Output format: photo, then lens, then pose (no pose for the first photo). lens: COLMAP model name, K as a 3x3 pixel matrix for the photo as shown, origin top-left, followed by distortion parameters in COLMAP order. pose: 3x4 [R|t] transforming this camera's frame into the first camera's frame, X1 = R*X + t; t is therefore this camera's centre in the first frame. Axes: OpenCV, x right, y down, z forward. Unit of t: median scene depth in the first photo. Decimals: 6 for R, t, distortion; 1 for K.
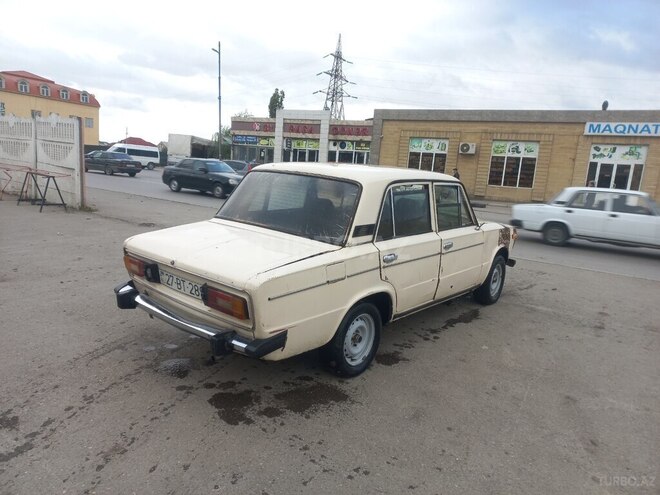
lens RADIAL K [[466.7, 0, 325.1], [0, 466.7, 242.7], [0, 0, 1]] dist [0.063332, -0.039102]
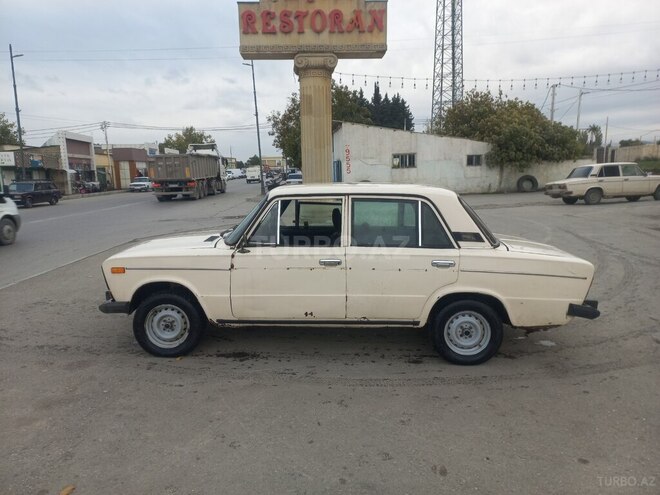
lens RADIAL K [[466.7, 0, 325.1], [0, 466.7, 242.7], [0, 0, 1]] dist [0.063332, -0.039102]
pose [[-0.598724, -0.179268, 0.780636, -0.123648], [0.109981, 0.946999, 0.301824, -0.062348], [-0.793369, 0.266564, -0.547275, 0.285148]]
